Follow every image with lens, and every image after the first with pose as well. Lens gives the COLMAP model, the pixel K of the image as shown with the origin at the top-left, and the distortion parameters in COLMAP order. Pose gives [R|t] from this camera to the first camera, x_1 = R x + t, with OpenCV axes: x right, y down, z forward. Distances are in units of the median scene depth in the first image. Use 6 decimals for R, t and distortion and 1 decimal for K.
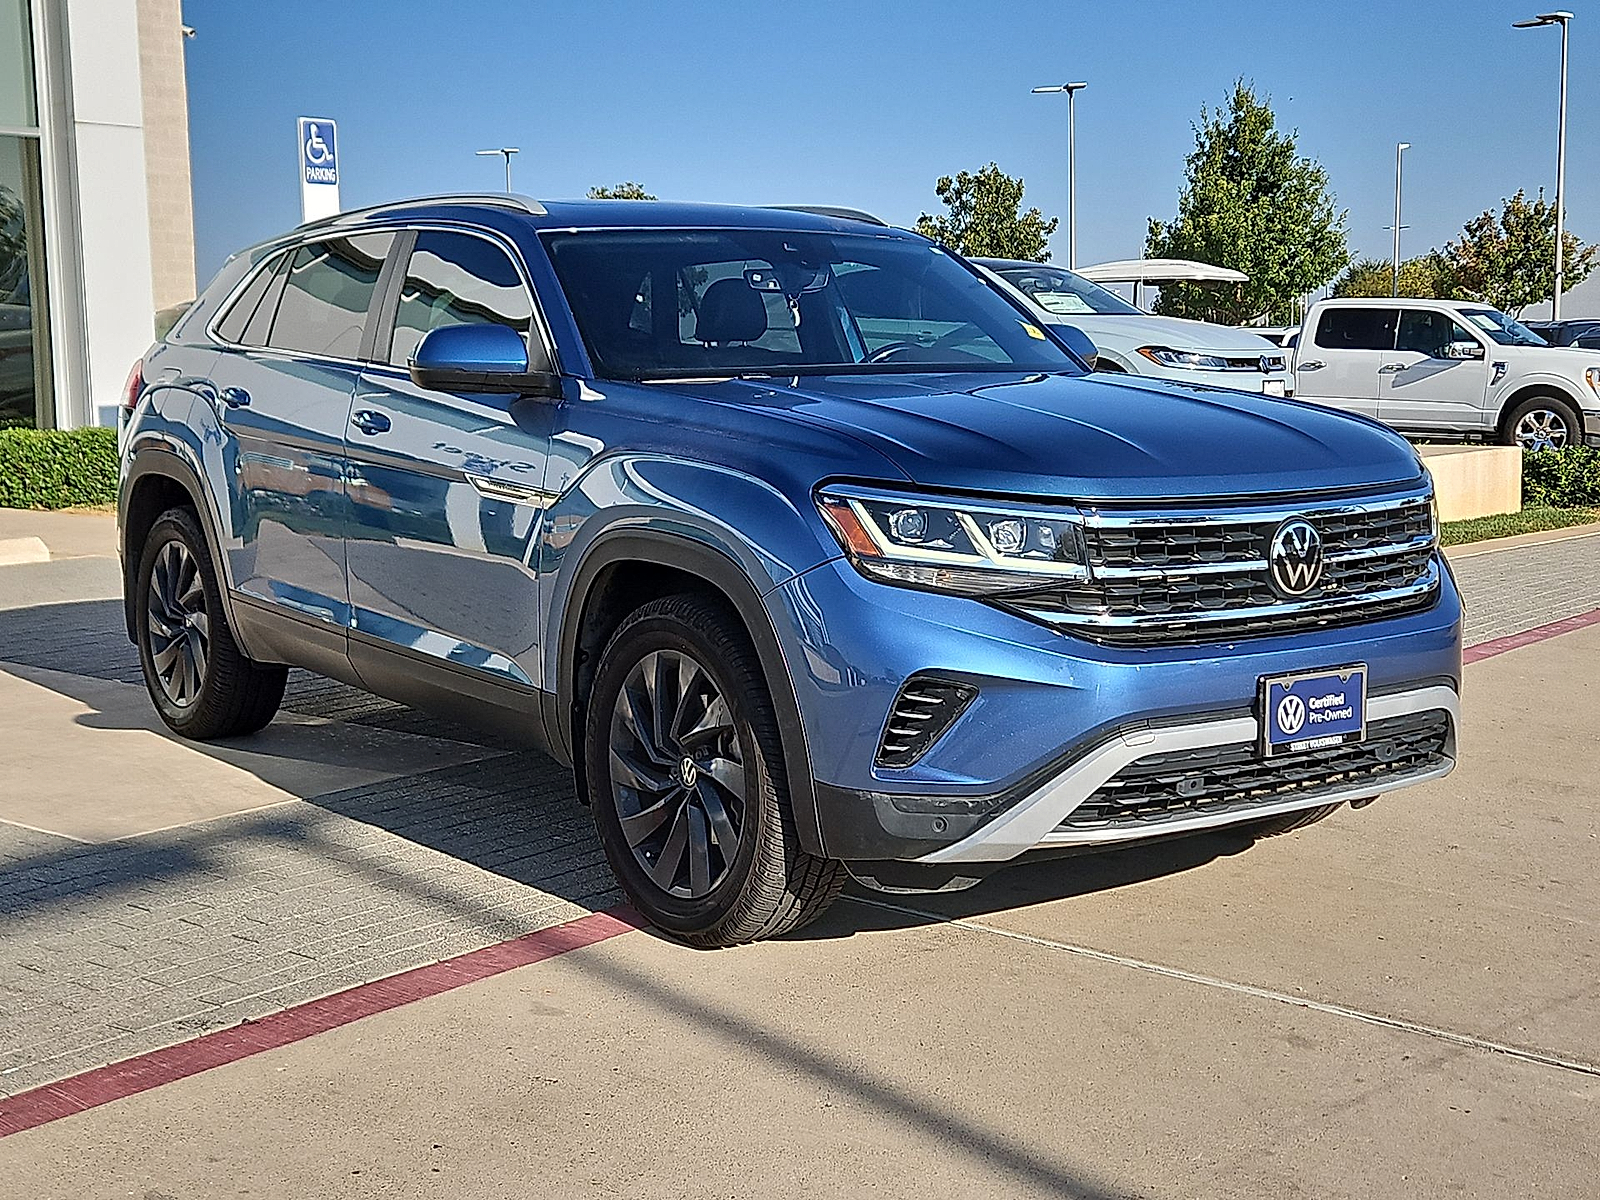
lens RADIAL K [[2068.7, 0, 796.5], [0, 2068.7, 603.4], [0, 0, 1]] dist [0.065785, 0.000000]
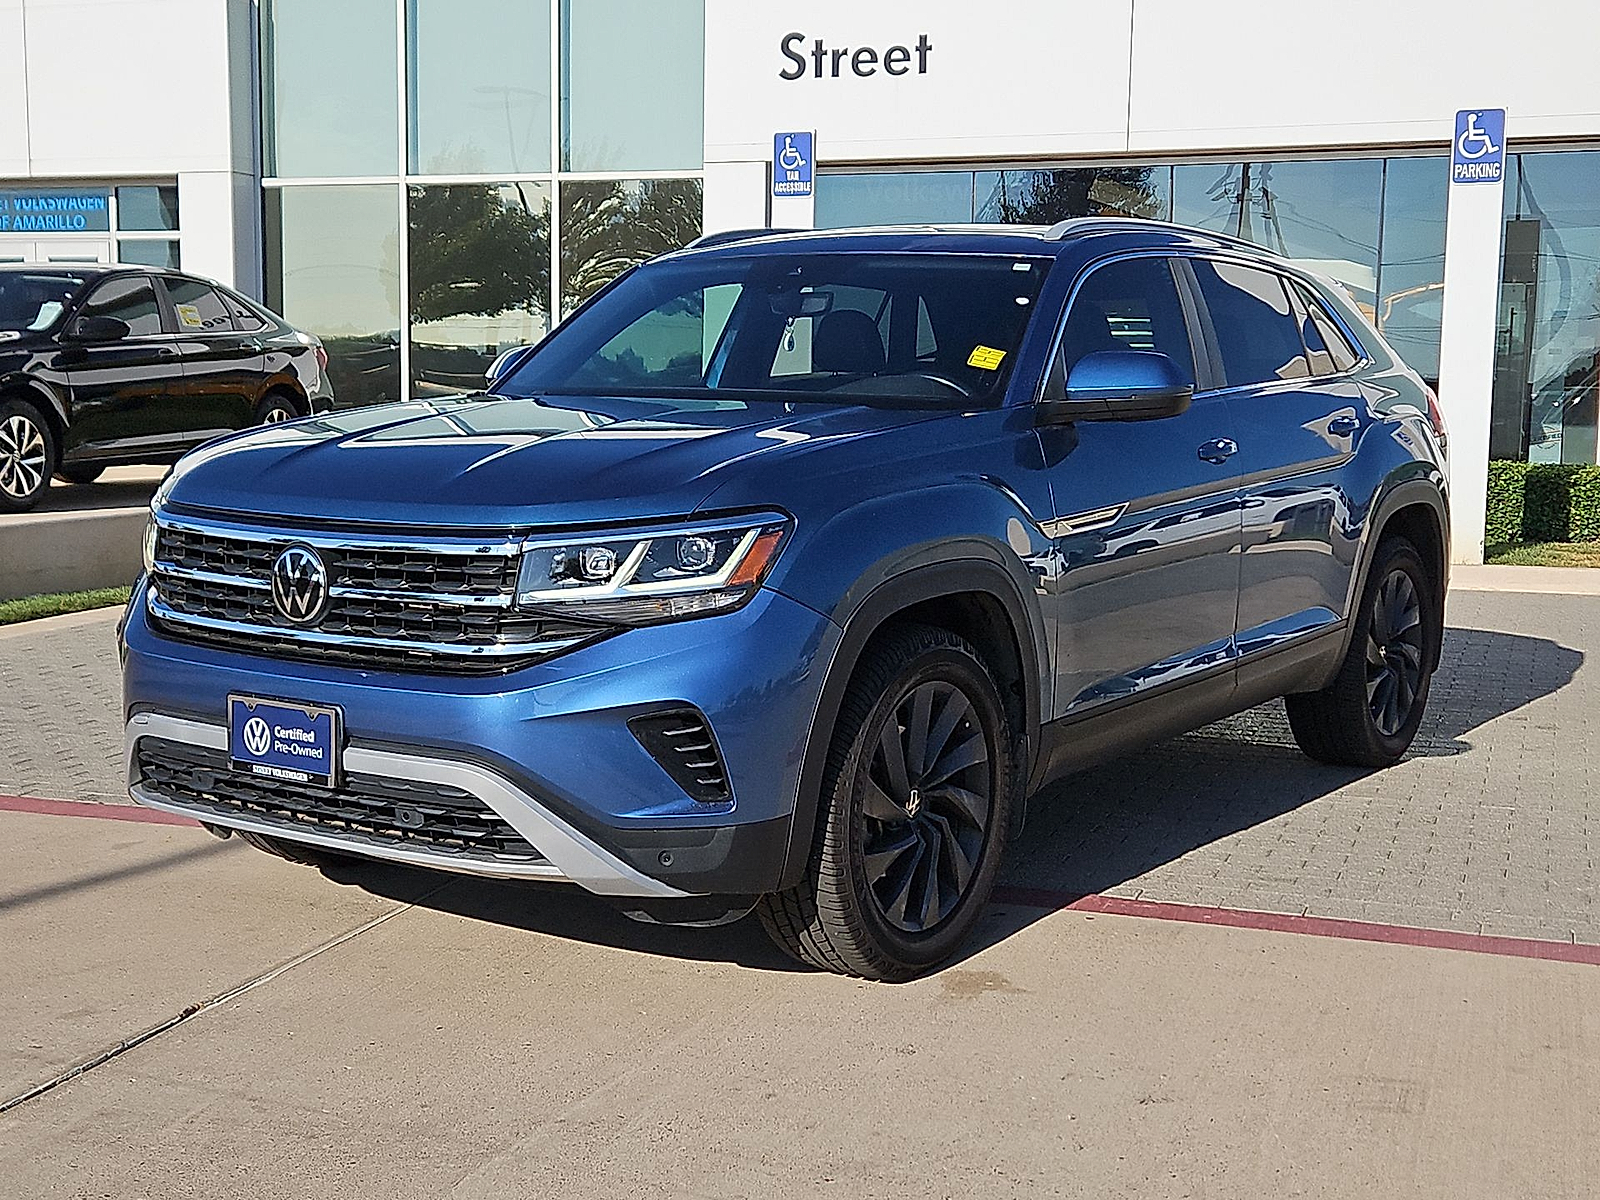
lens RADIAL K [[2308.6, 0, 792.0], [0, 2308.6, 605.3], [0, 0, 1]] dist [0.083926, 0.000000]
pose [[0.311374, 0.124303, -0.942122, 1.360169], [-0.122713, 0.988367, 0.089848, -0.140655], [0.942331, 0.087634, 0.323006, 0.873113]]
